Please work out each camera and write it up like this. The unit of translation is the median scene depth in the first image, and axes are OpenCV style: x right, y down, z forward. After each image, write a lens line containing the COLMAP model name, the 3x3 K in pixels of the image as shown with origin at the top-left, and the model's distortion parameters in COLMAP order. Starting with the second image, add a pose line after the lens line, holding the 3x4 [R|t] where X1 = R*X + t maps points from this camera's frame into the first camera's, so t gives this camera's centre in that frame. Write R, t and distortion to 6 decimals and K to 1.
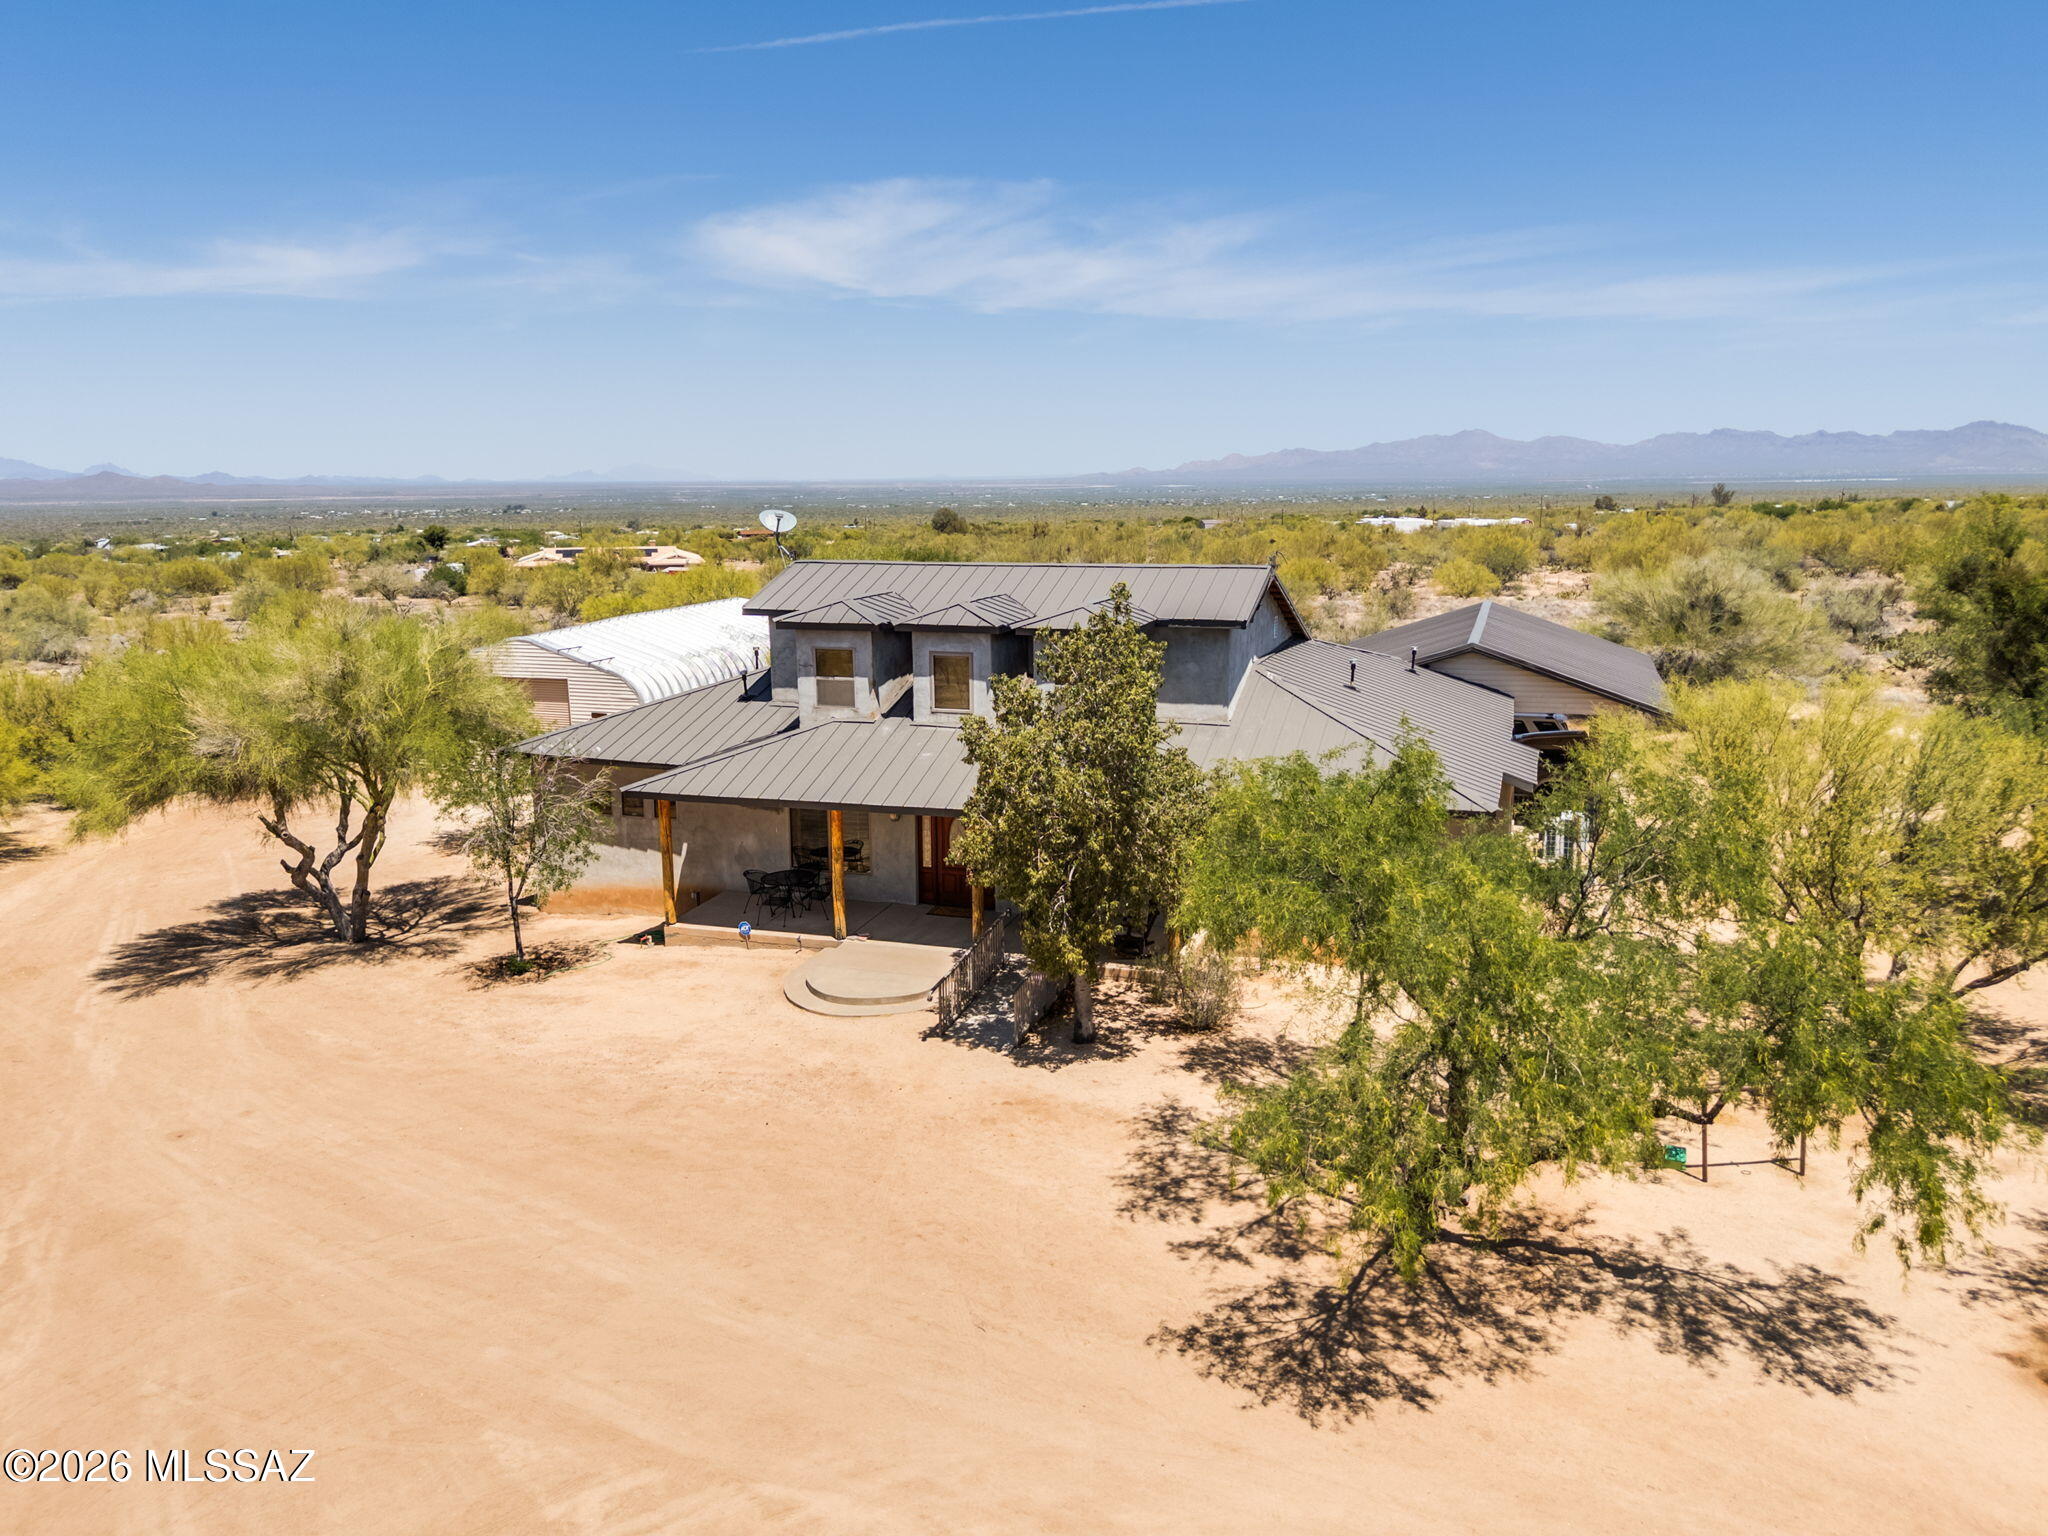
lens RADIAL K [[1610.1, 0, 1024.0], [0, 1610.1, 768.0], [0, 0, 1]] dist [0.011549, 0.002829]
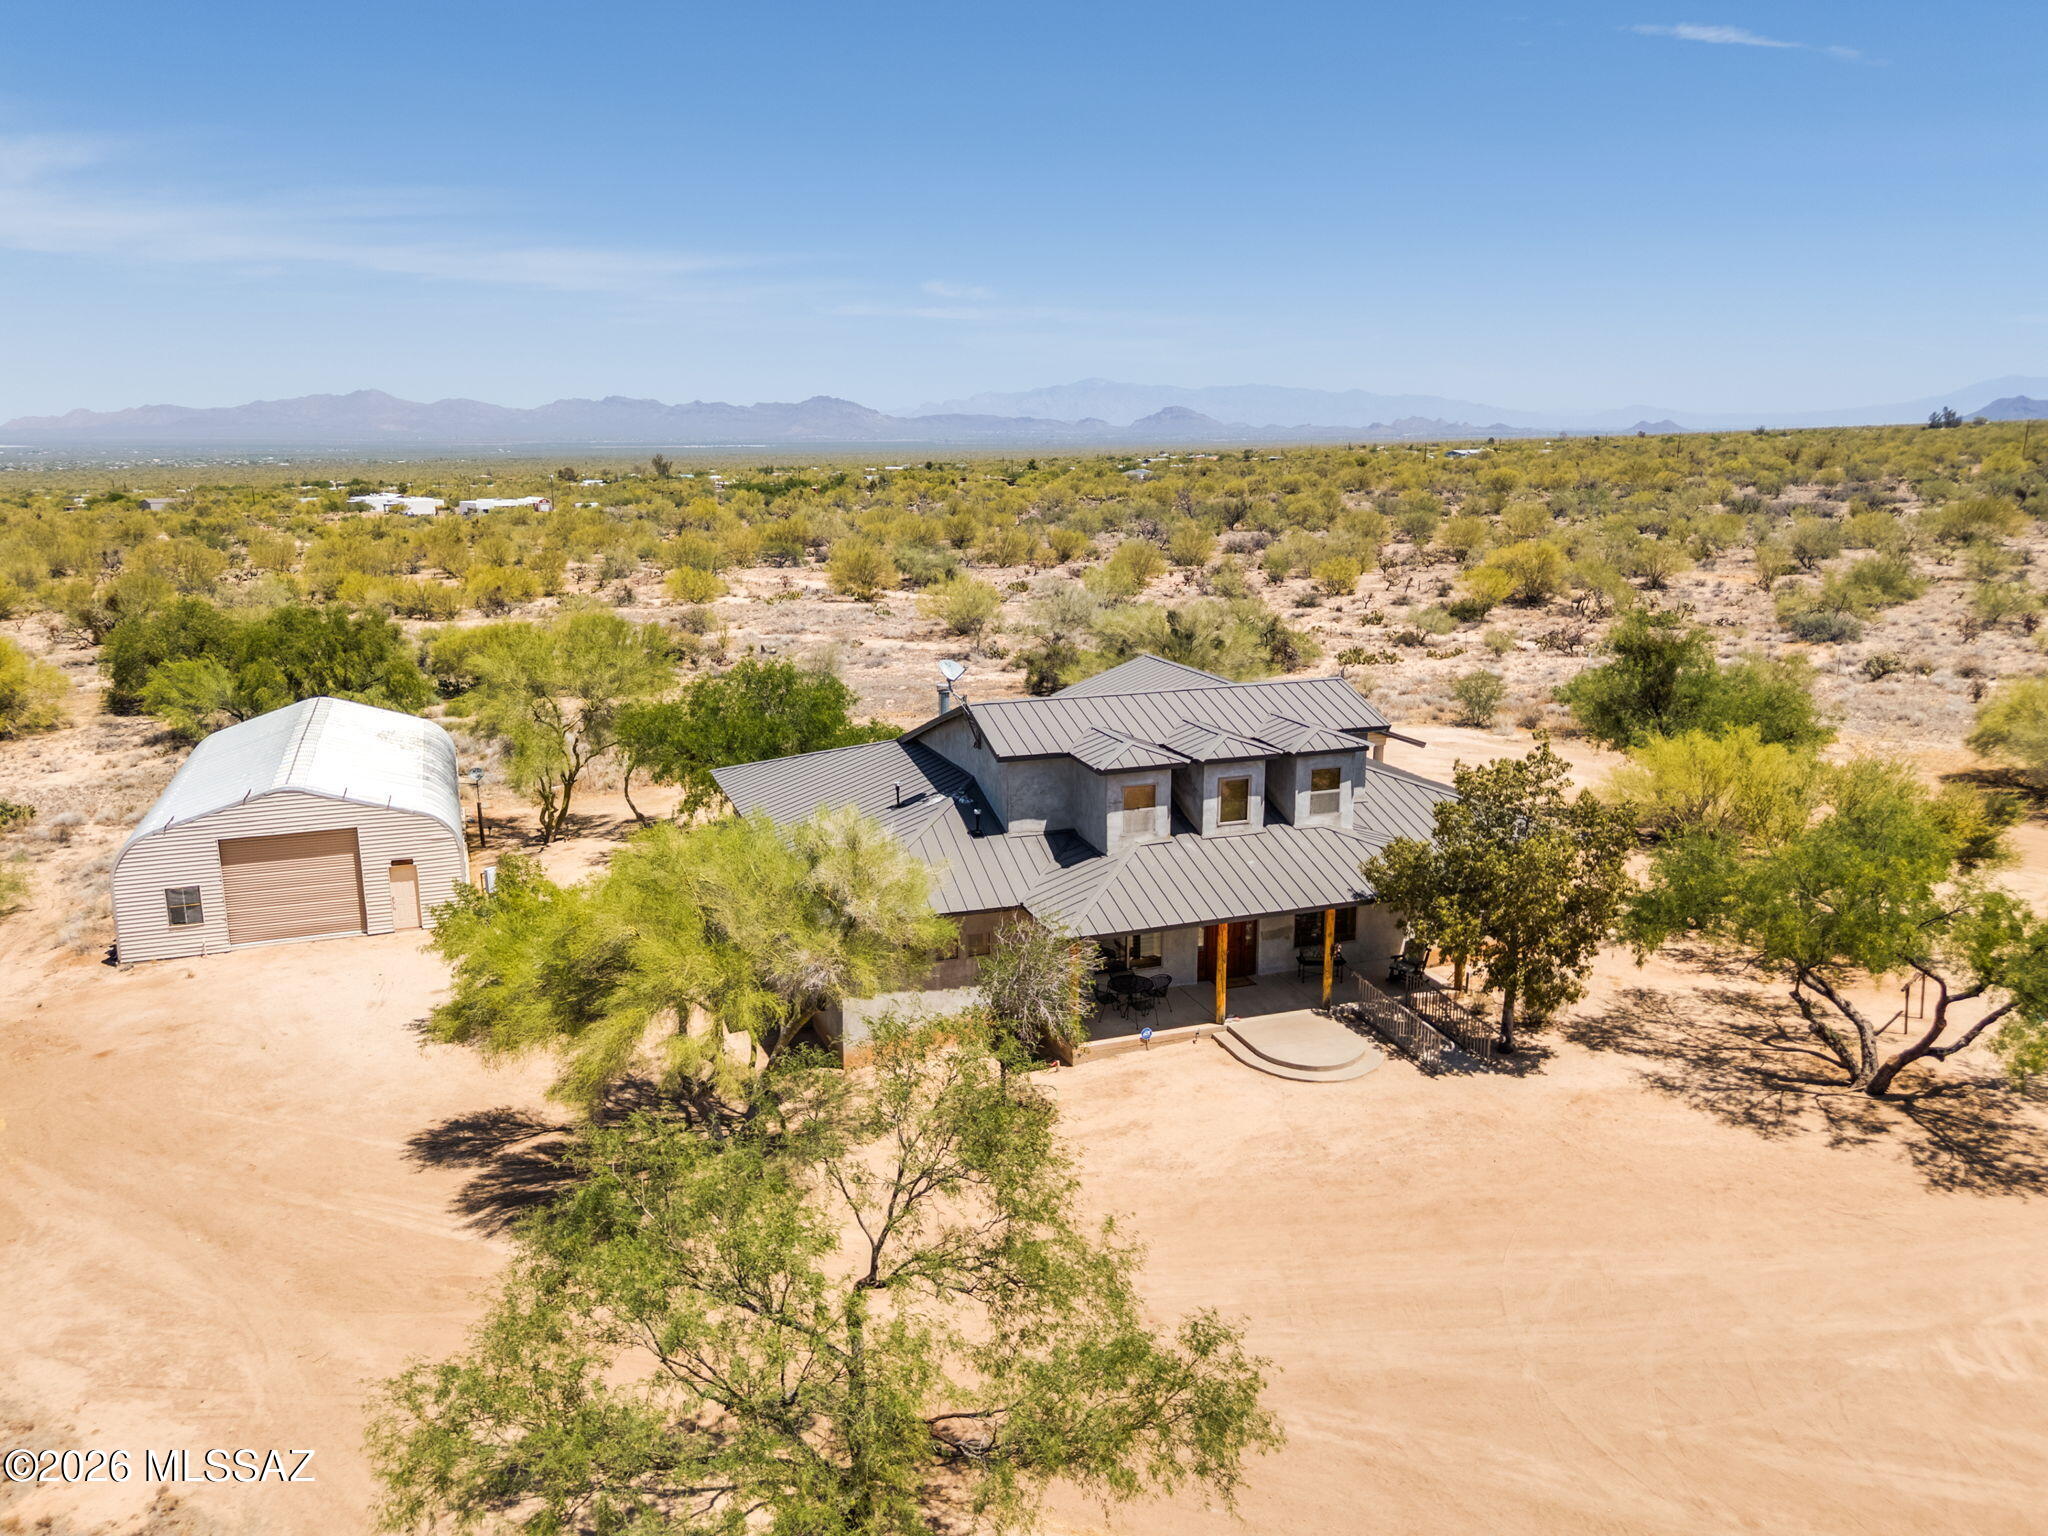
lens RADIAL K [[1610.1, 0, 1024.0], [0, 1610.1, 768.0], [0, 0, 1]] dist [0.011549, 0.002829]
pose [[0.756856, -0.127590, 0.641007, -0.971760], [0.105728, 0.991744, 0.072567, -0.188093], [-0.644973, 0.012849, 0.764097, 0.156739]]
